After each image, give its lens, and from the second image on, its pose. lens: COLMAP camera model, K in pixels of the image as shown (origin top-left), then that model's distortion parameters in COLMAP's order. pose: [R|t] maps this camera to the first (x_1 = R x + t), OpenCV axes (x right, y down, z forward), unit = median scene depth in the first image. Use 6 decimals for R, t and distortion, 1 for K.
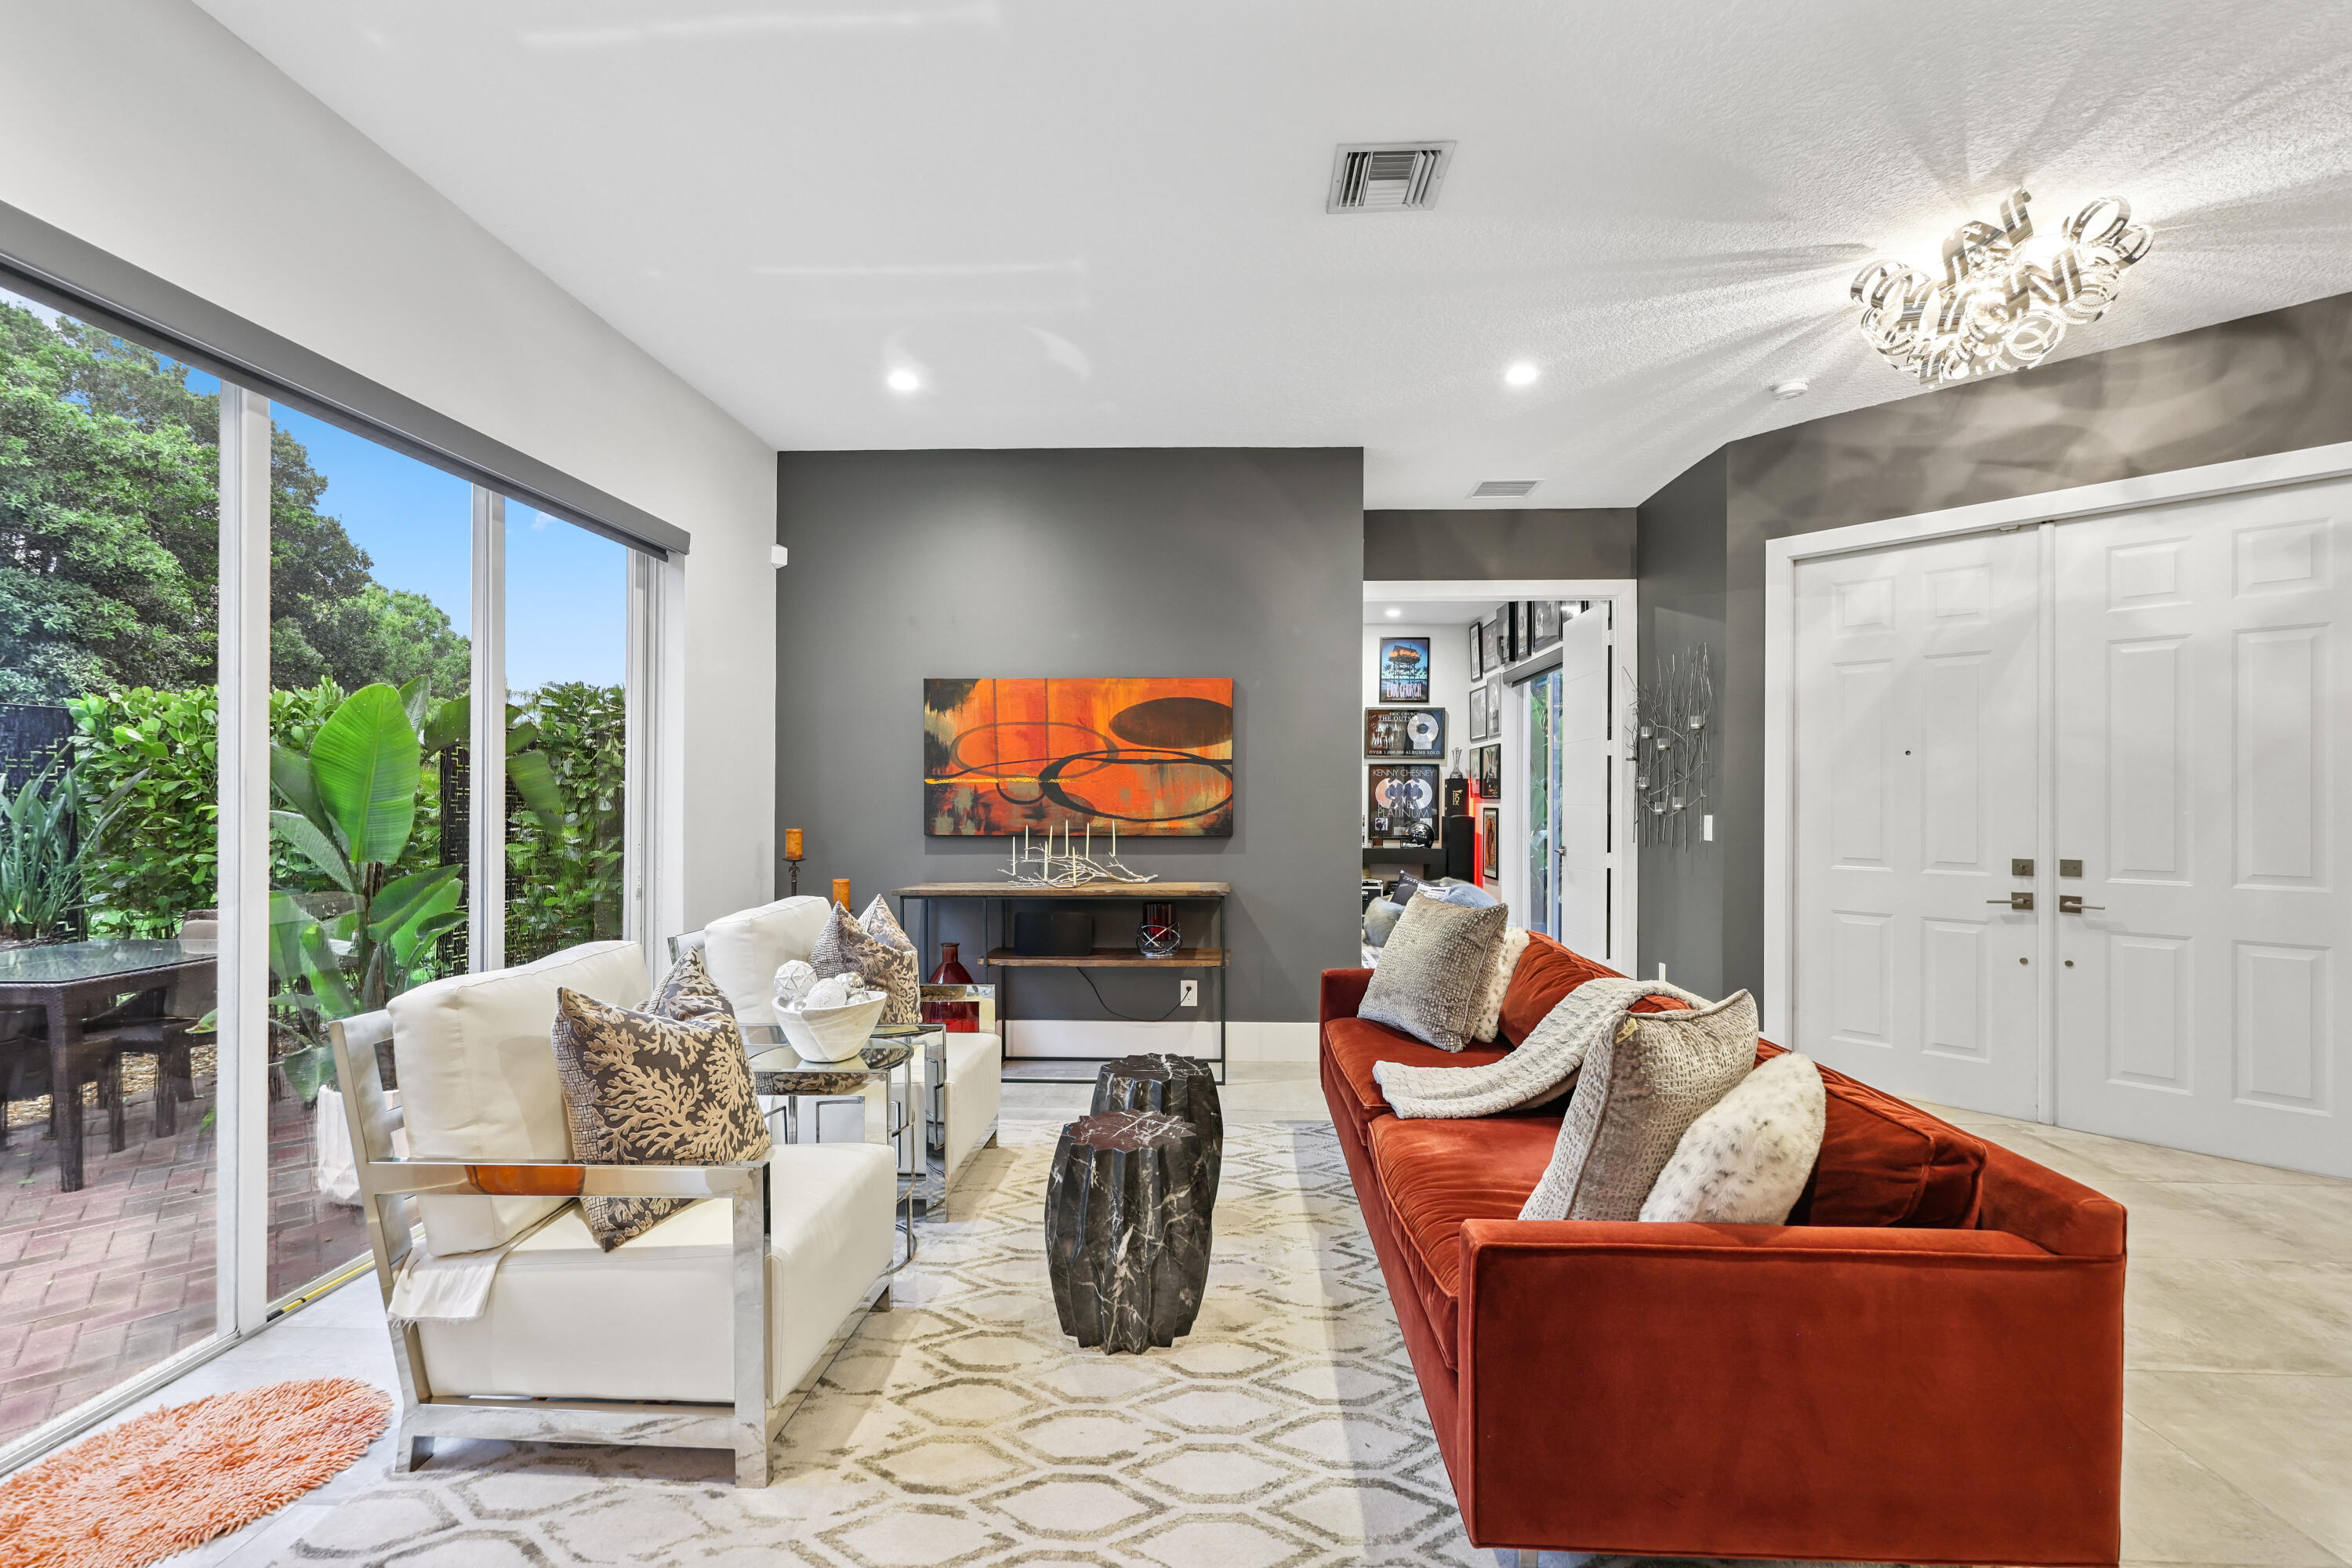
lens RADIAL K [[1032.7, 0, 1172.2], [0, 1032.7, 798.4], [0, 0, 1]] dist [0.001772, 0.000393]
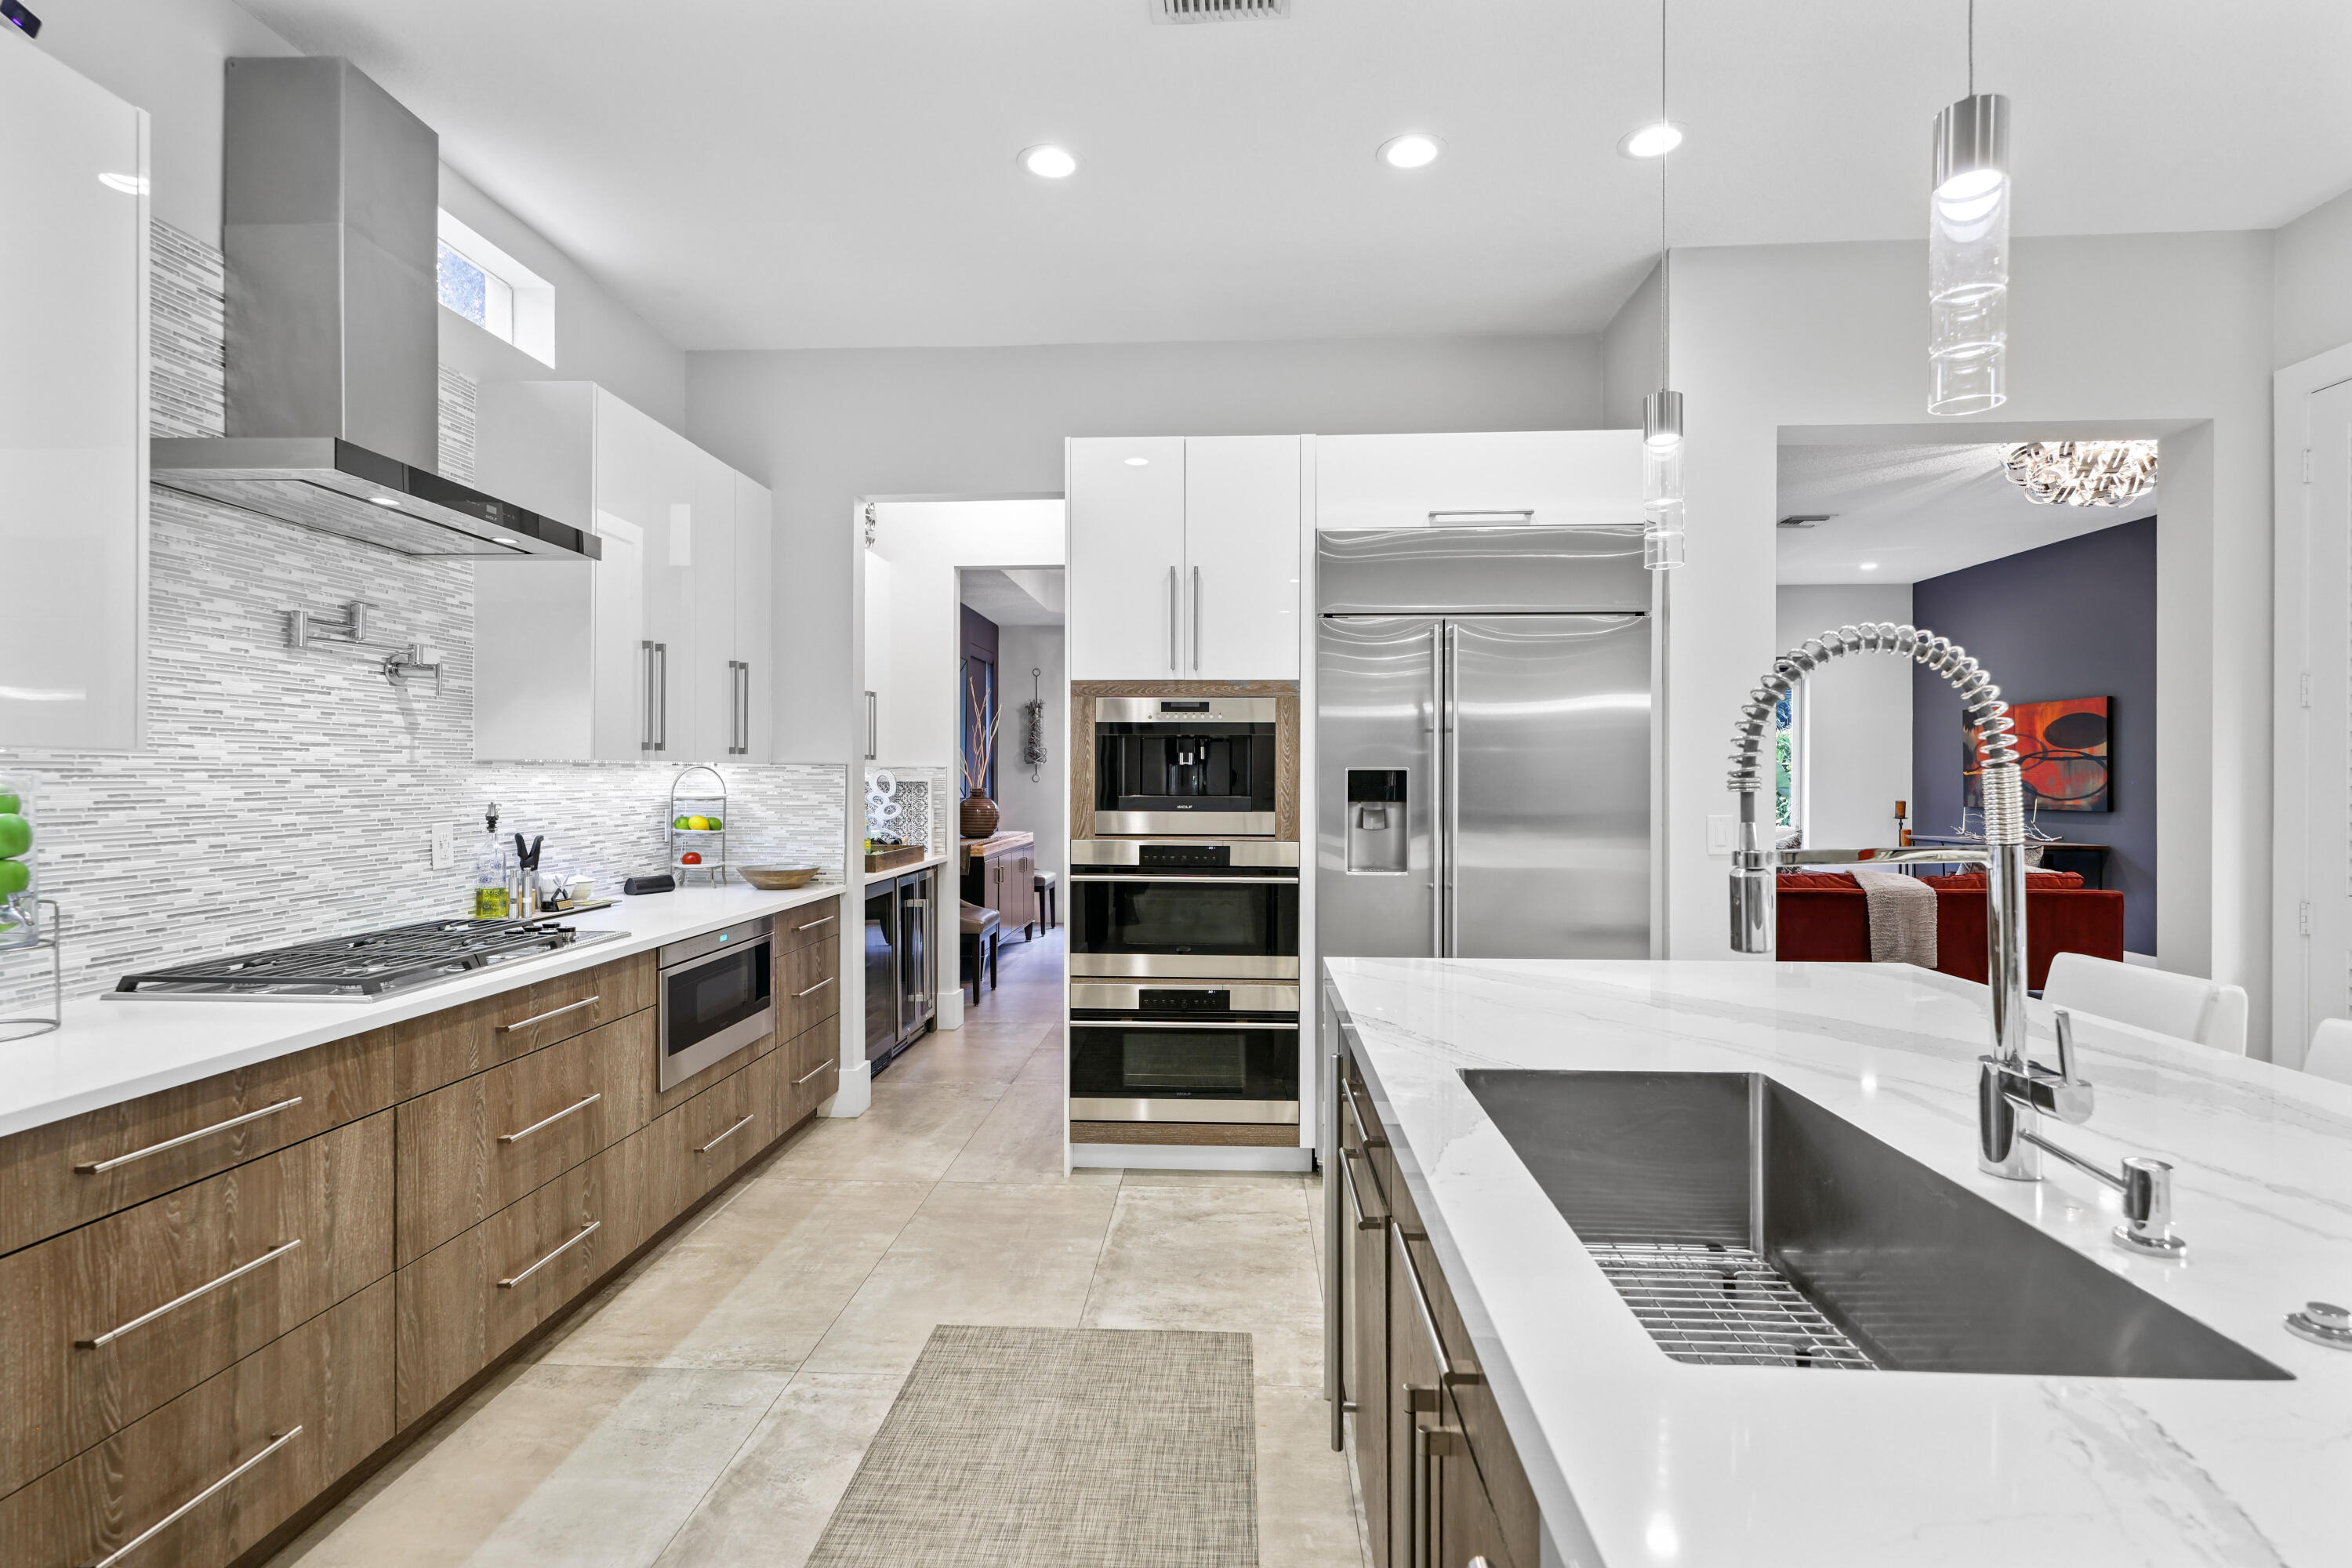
lens RADIAL K [[1164.9, 0, 1177.2], [0, 1164.9, 790.5], [0, 0, 1]] dist [0.000902, -0.000473]
pose [[0.011633, 0.007888, -0.999901, 1.591552], [-0.002278, 0.999967, 0.007862, -0.001167], [0.999930, 0.002186, 0.011650, -0.257187]]
